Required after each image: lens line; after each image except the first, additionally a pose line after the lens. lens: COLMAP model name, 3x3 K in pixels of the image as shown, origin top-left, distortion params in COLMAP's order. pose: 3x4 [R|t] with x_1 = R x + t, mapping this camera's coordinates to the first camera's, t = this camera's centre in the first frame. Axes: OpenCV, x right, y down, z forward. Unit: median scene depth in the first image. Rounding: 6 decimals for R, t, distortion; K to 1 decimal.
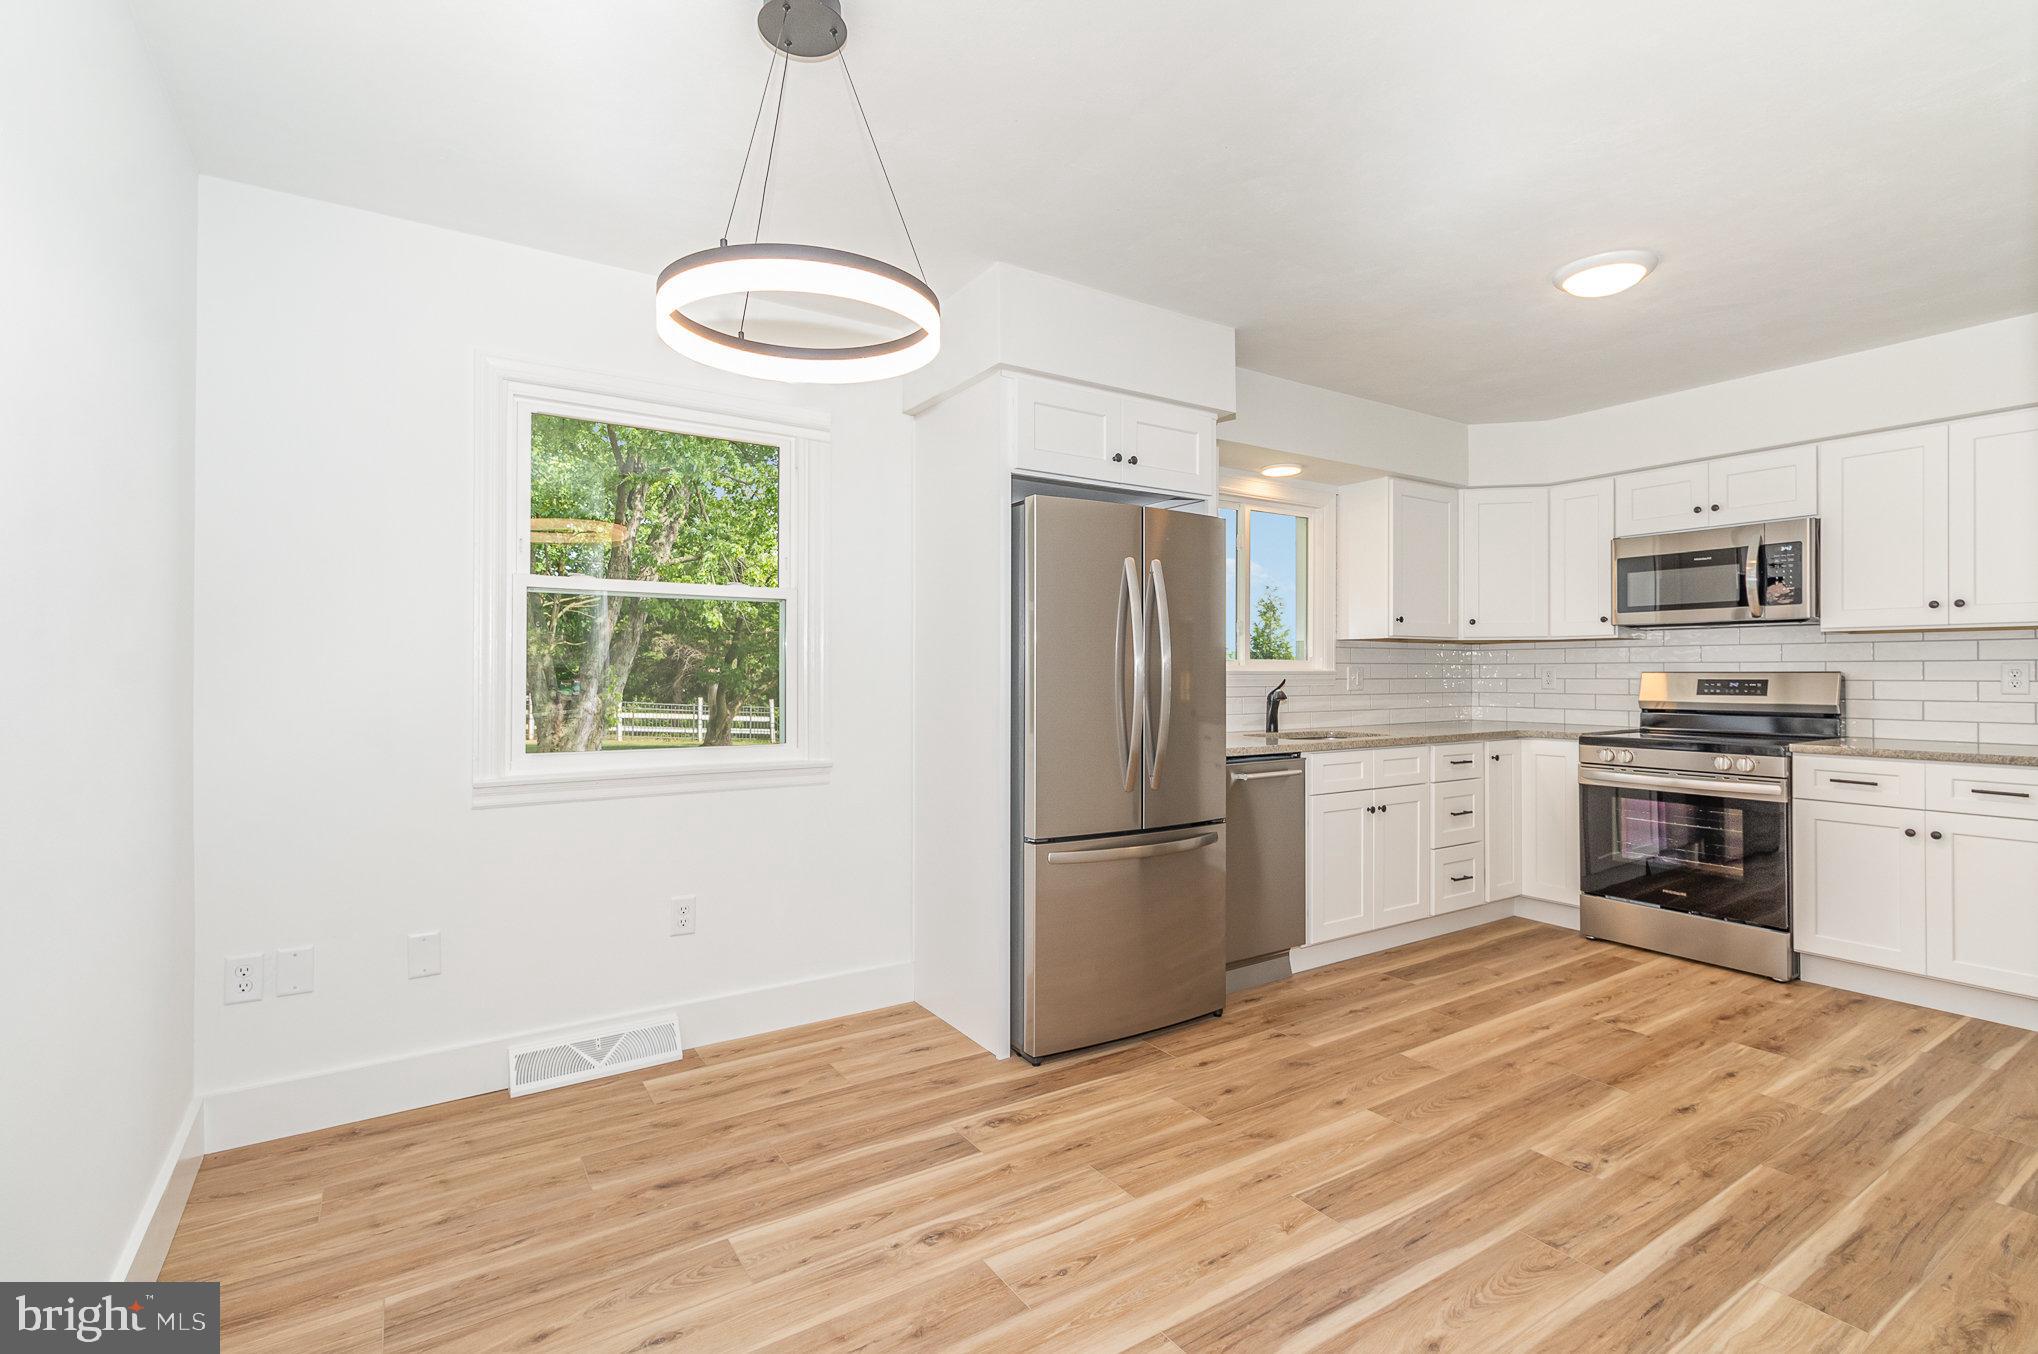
lens RADIAL K [[932.4, 0, 1041.6], [0, 932.4, 672.8], [0, 0, 1]] dist [0.003390, 0.001262]
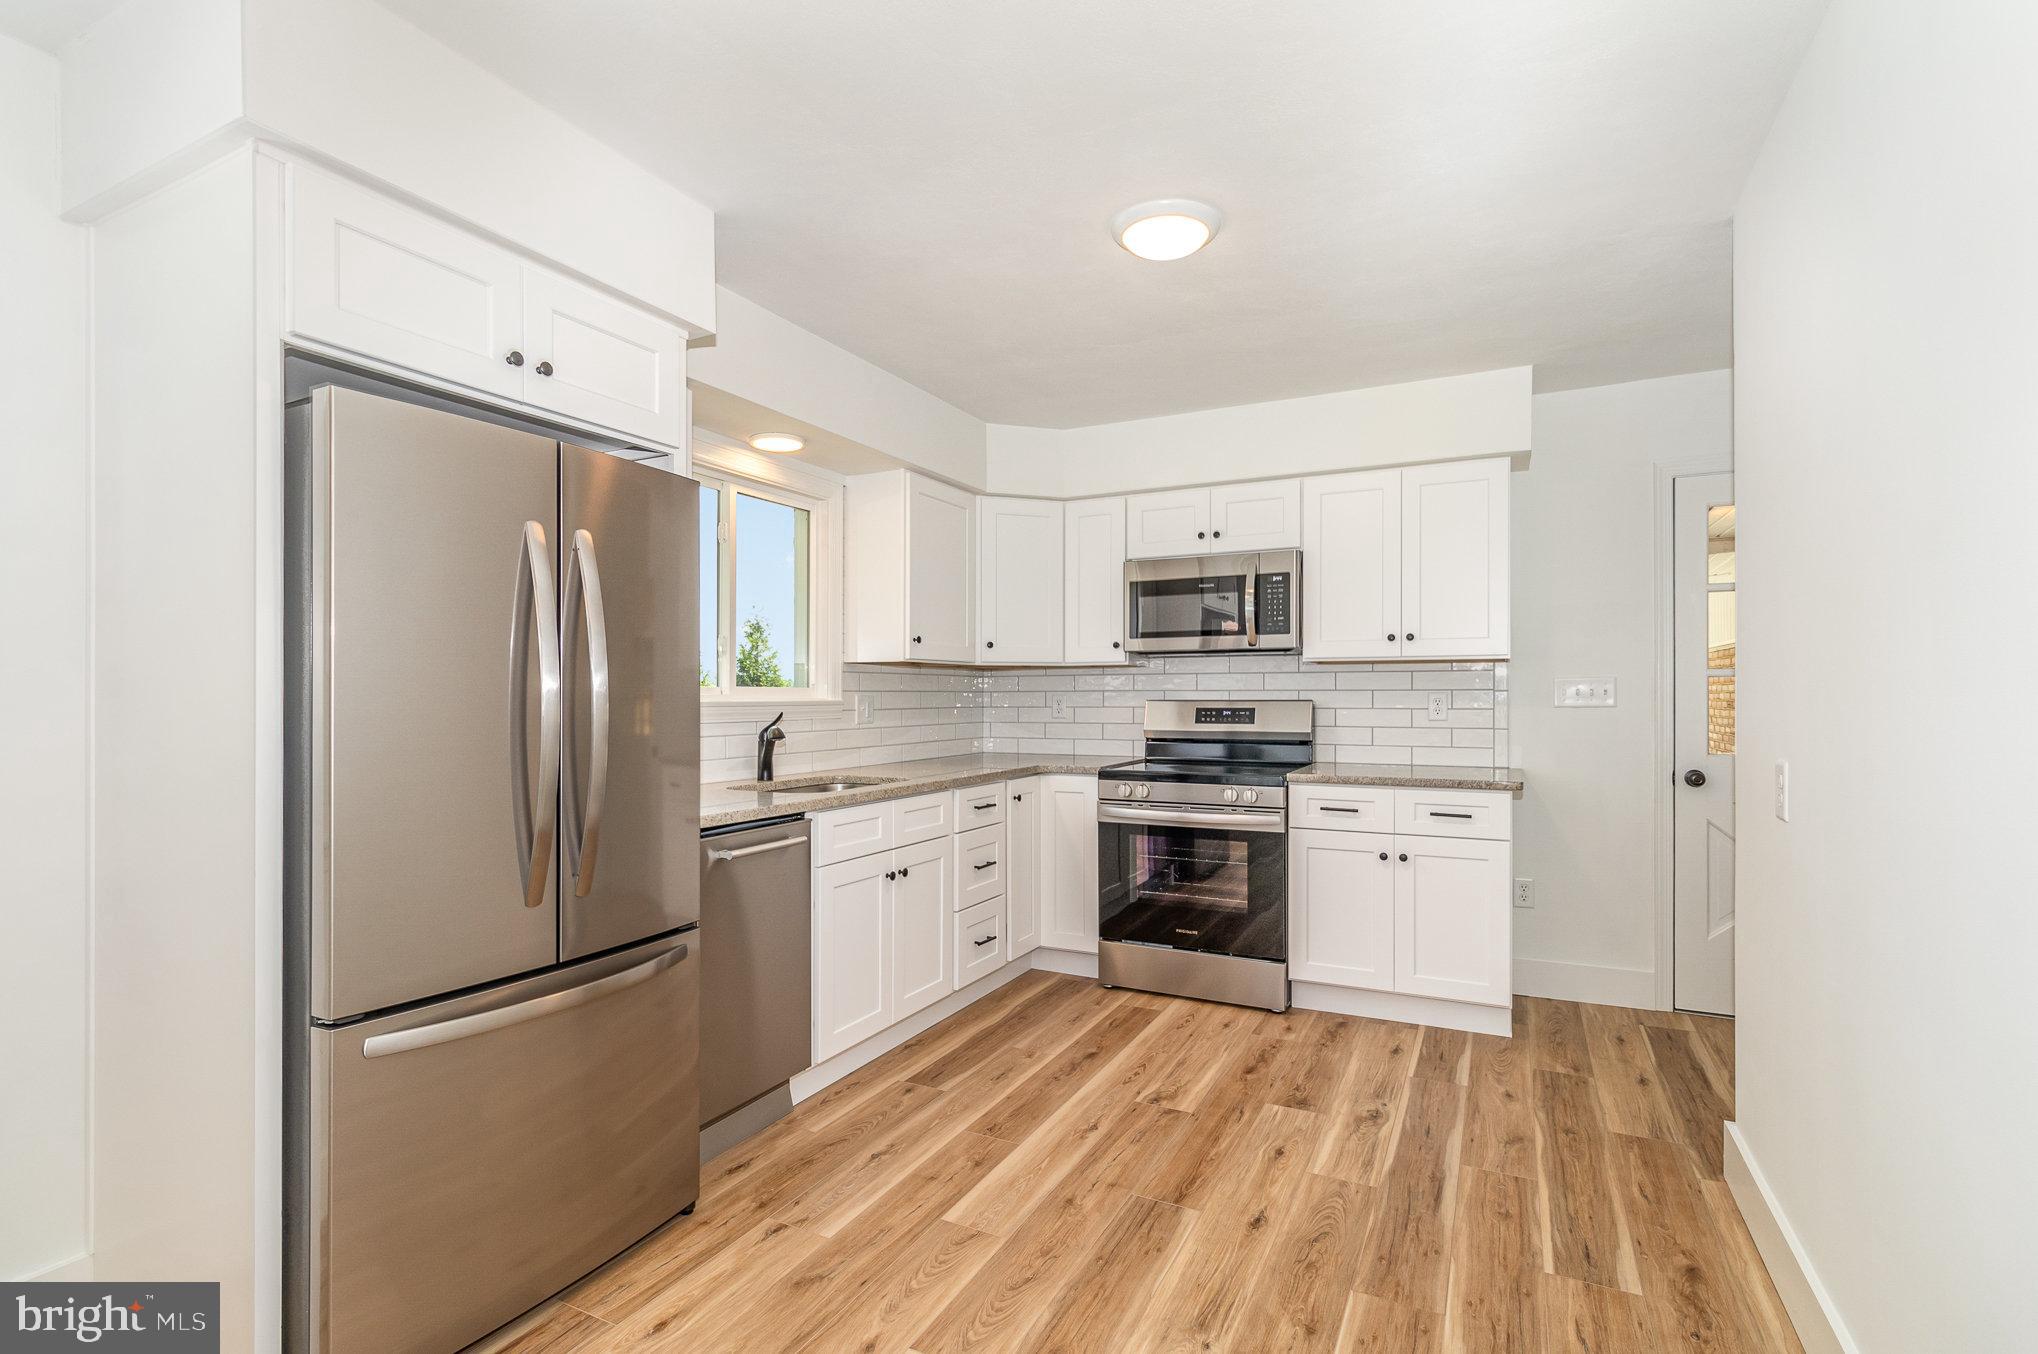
lens RADIAL K [[948.7, 0, 1020.1], [0, 948.7, 687.1], [0, 0, 1]] dist [0.002591, 0.000340]
pose [[0.872335, 0.002233, 0.488903, 0.057759], [0.002420, 0.999958, -0.008885, -0.008045], [-0.488902, 0.008934, 0.872293, 0.259060]]
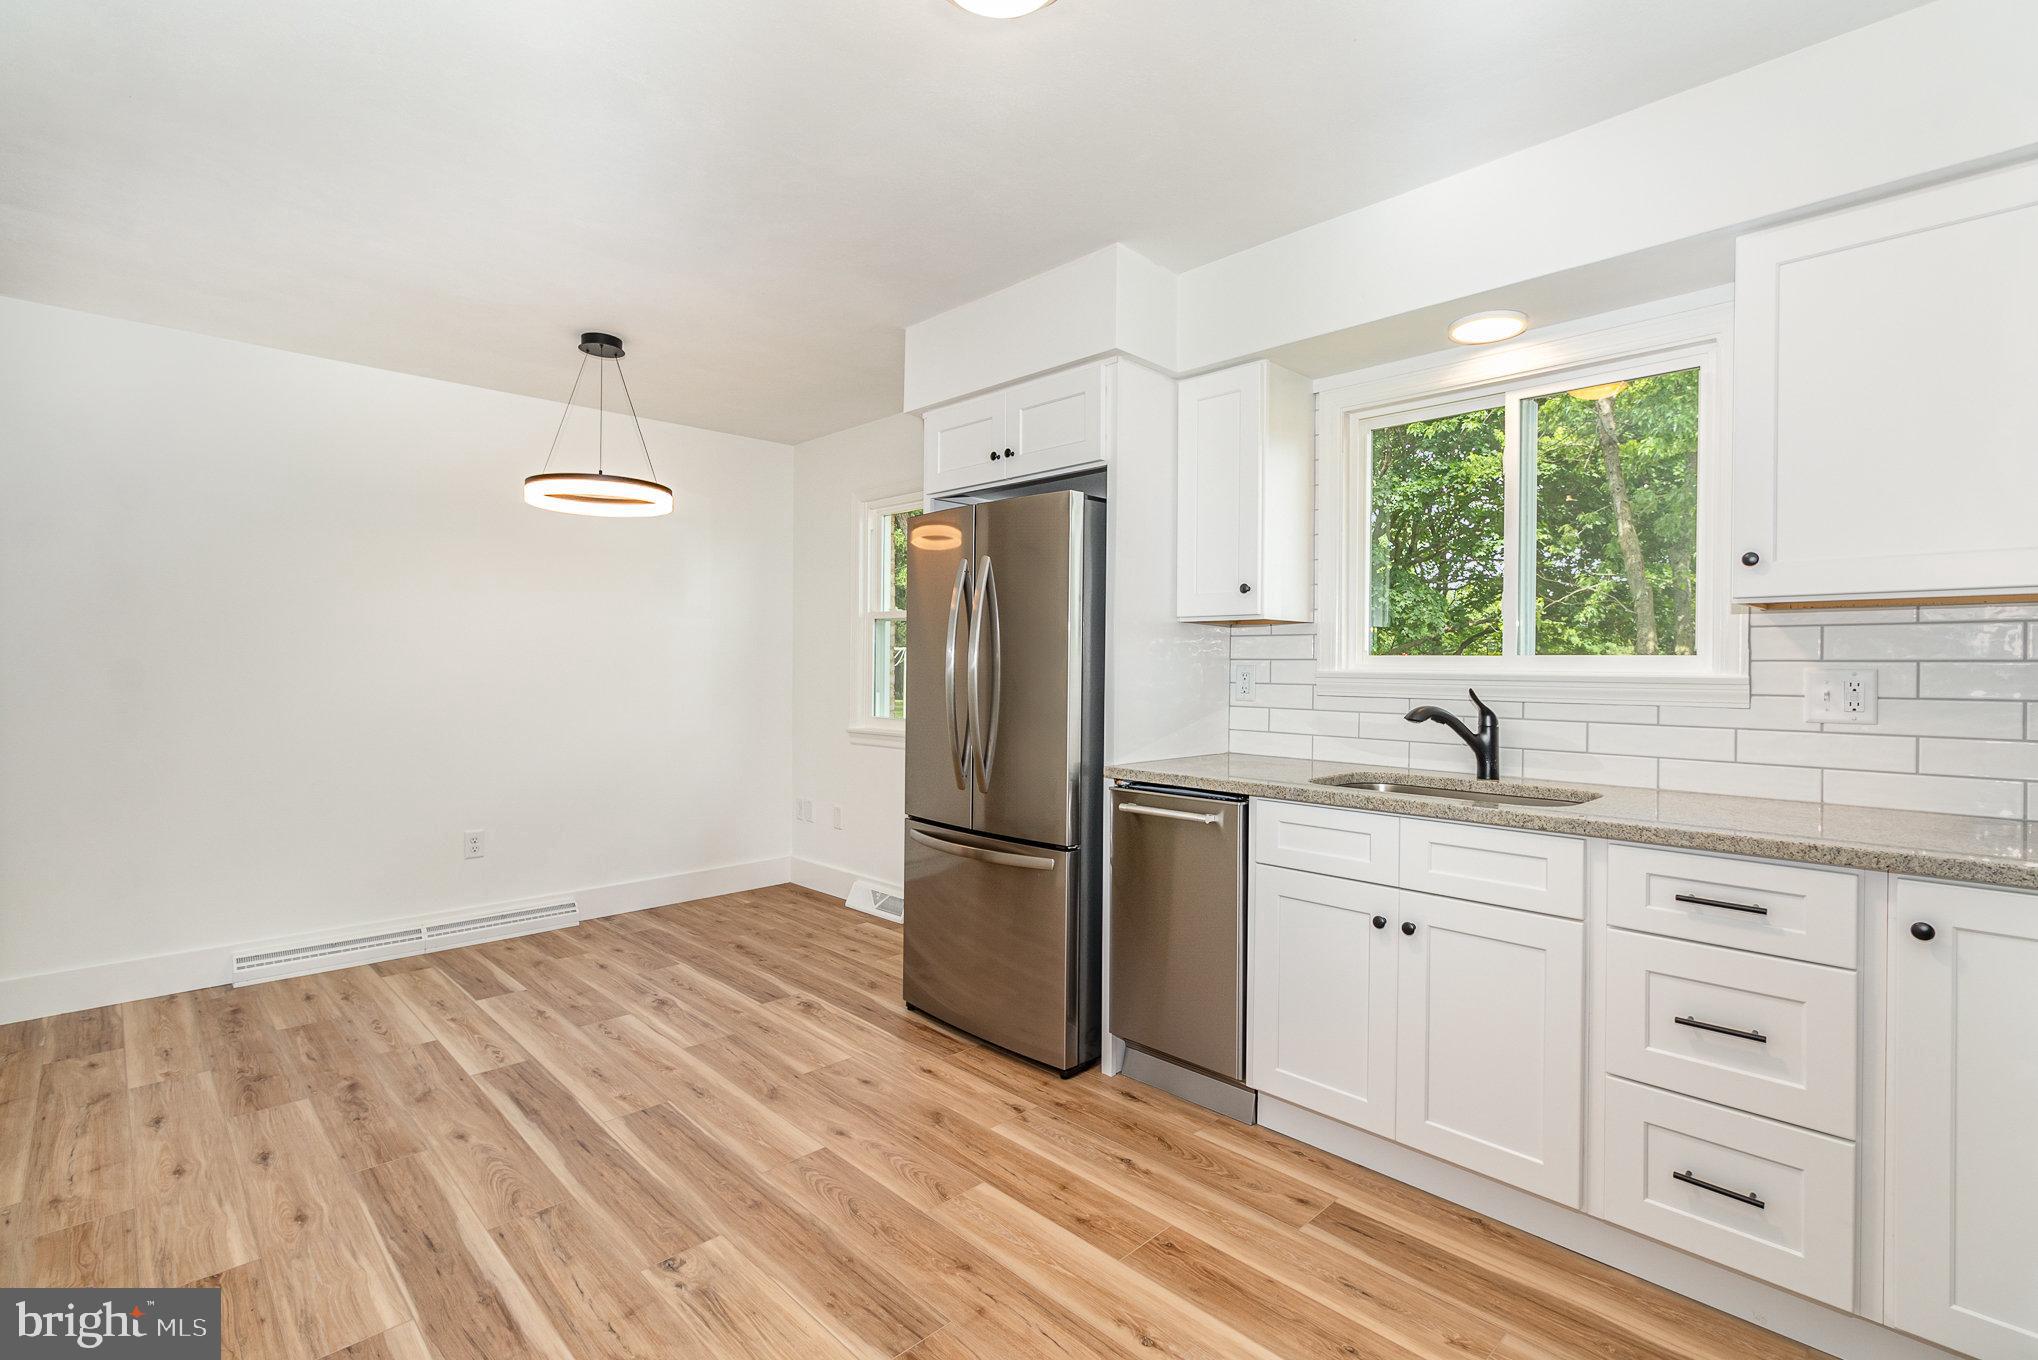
lens RADIAL K [[927.7, 0, 1019.0], [0, 927.7, 680.0], [0, 0, 1]] dist [0.002420, -0.000210]
pose [[0.192423, 0.014144, -0.981210, 0.949497], [-0.008698, 0.999881, 0.012707, -0.004503], [0.981274, 0.006090, 0.192523, 0.750093]]
